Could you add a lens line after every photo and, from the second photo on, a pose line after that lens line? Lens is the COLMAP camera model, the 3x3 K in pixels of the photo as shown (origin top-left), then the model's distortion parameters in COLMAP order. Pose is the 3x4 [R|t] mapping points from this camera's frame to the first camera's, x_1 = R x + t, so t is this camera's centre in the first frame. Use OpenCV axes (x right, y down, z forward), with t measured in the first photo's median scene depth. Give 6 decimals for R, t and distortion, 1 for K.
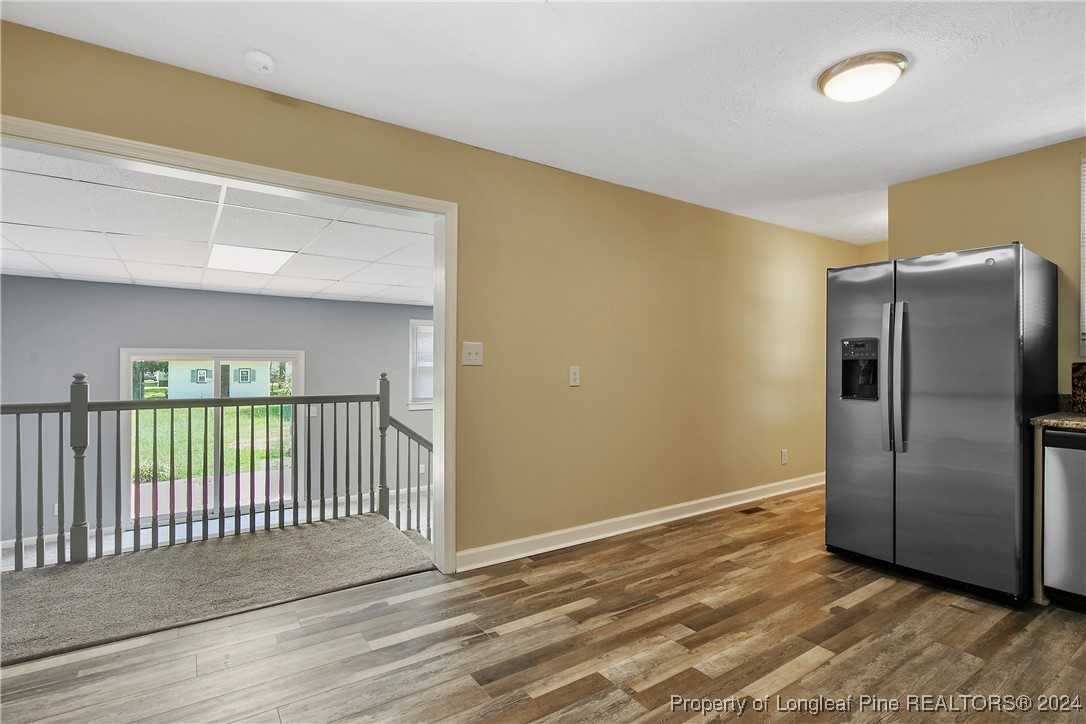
lens RADIAL K [[530.1, 0, 548.5], [0, 530.1, 358.7], [0, 0, 1]] dist [0.008877, -0.006999]
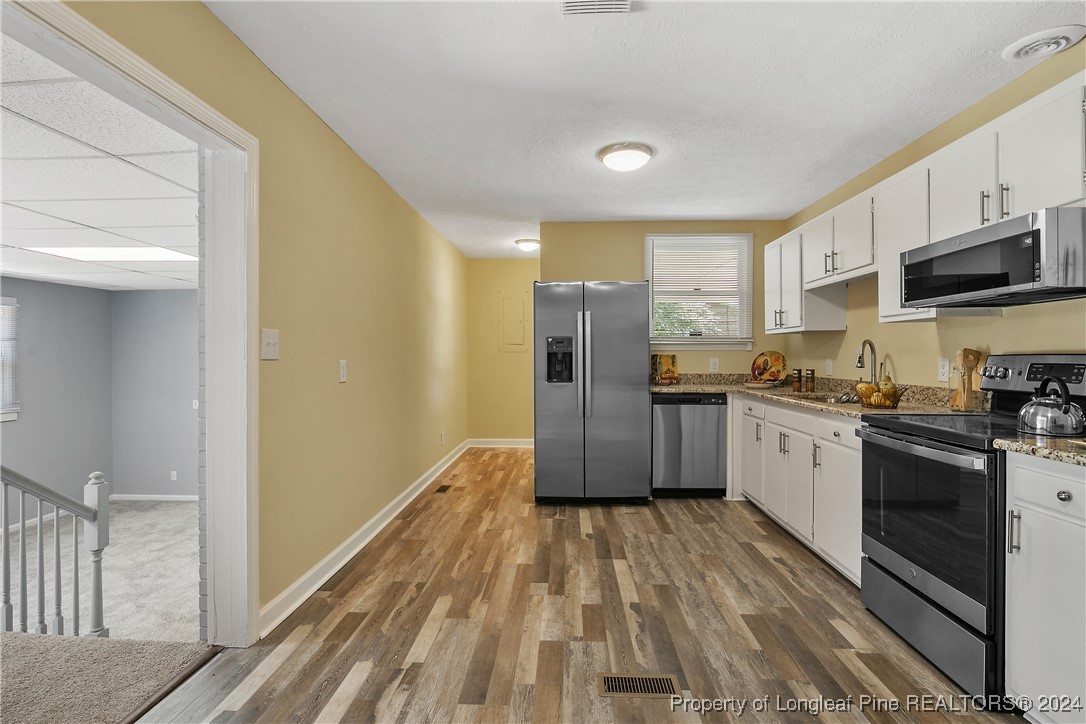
lens RADIAL K [[530.1, 0, 548.5], [0, 530.1, 358.7], [0, 0, 1]] dist [0.008877, -0.006999]
pose [[0.599455, -0.010032, 0.800345, -0.549640], [-0.002508, 0.999893, 0.014411, -0.001594], [-0.800404, -0.010646, 0.599366, 0.246945]]
